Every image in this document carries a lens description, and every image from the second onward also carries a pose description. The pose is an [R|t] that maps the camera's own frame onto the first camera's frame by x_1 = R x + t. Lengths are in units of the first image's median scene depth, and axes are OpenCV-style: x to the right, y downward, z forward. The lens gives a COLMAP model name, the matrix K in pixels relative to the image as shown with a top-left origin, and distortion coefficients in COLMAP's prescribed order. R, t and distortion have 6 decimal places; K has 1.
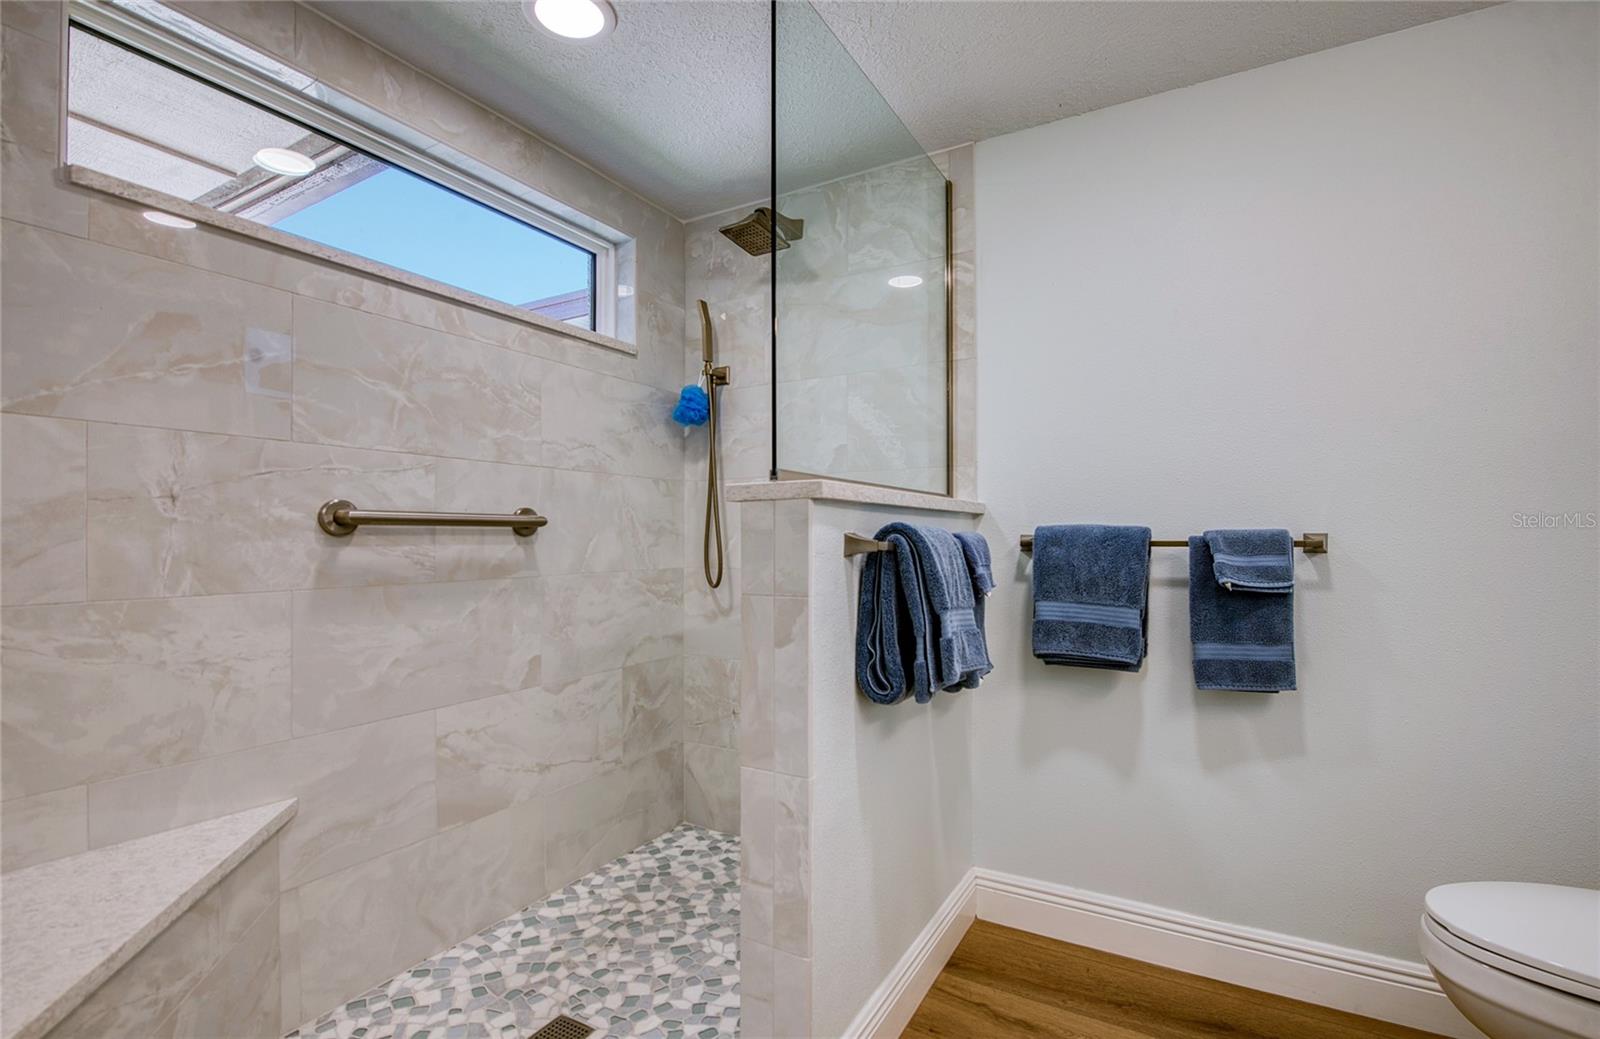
lens RADIAL K [[724.2, 0, 781.3], [0, 724.2, 525.3], [0, 0, 1]] dist [-0.020630, -0.000208]
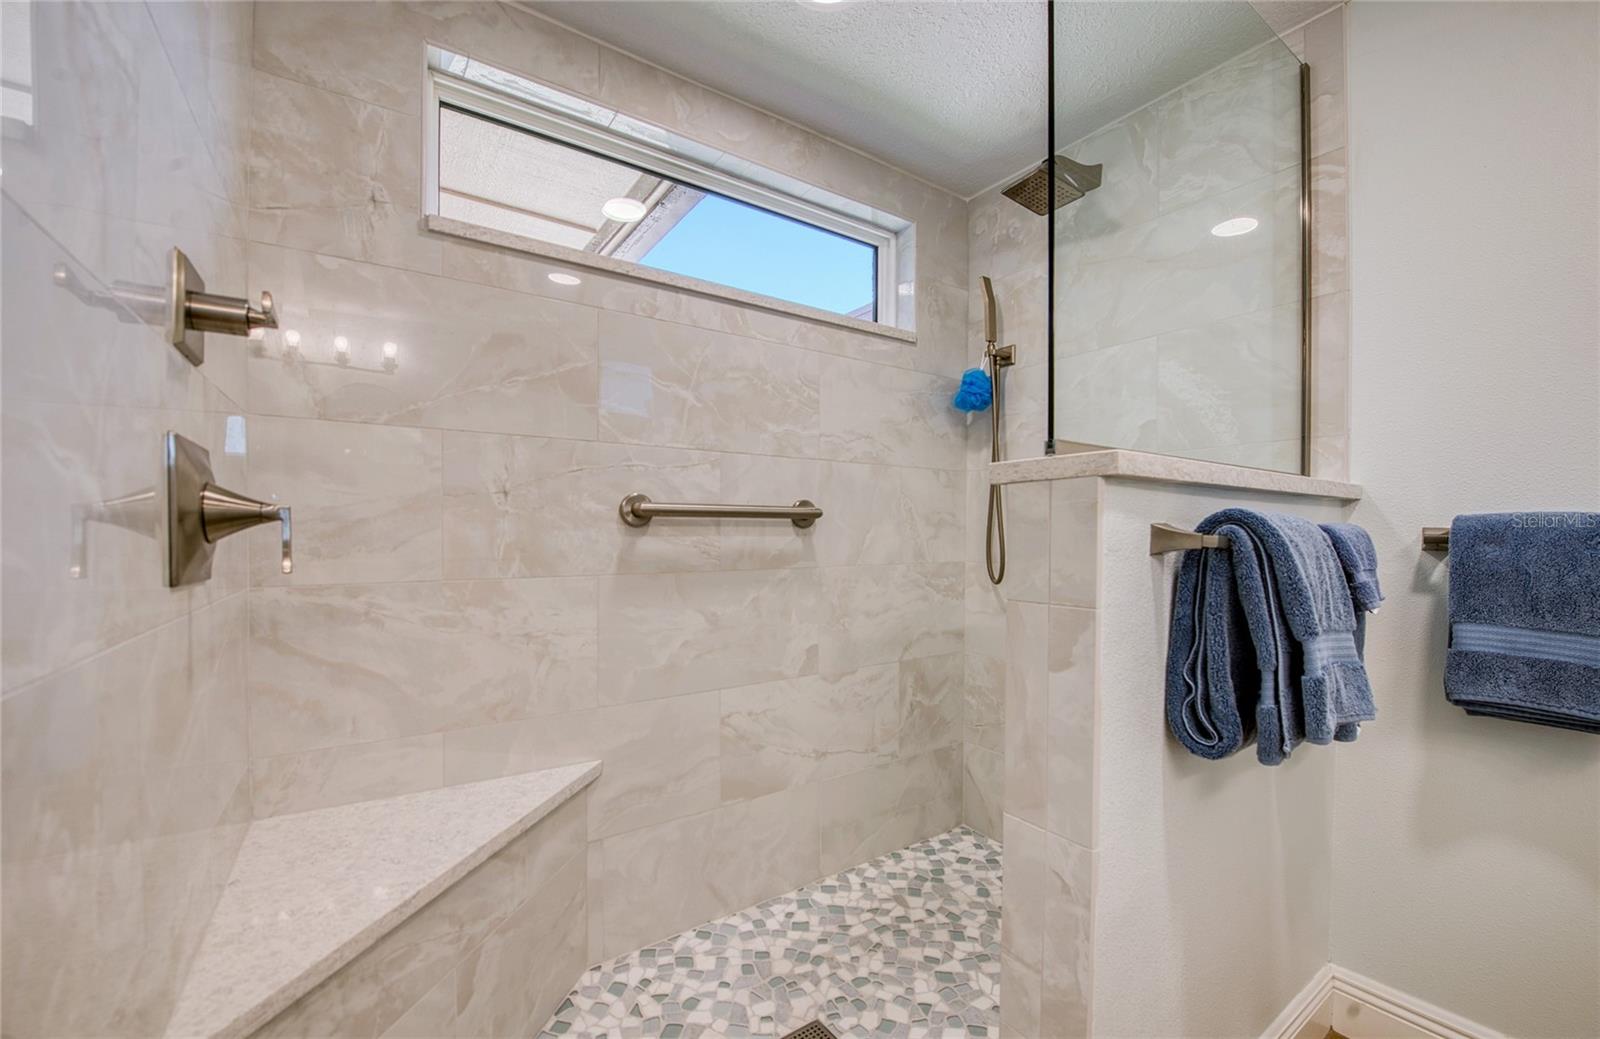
lens RADIAL K [[678.8, 0, 801.4], [0, 678.8, 537.4], [0, 0, 1]] dist [-0.022869, -0.000177]
pose [[0.923631, 0.009132, -0.383173, 0.013606], [0.001131, 0.999647, 0.026551, 0.004129], [0.383280, -0.024956, 0.923295, 0.143551]]
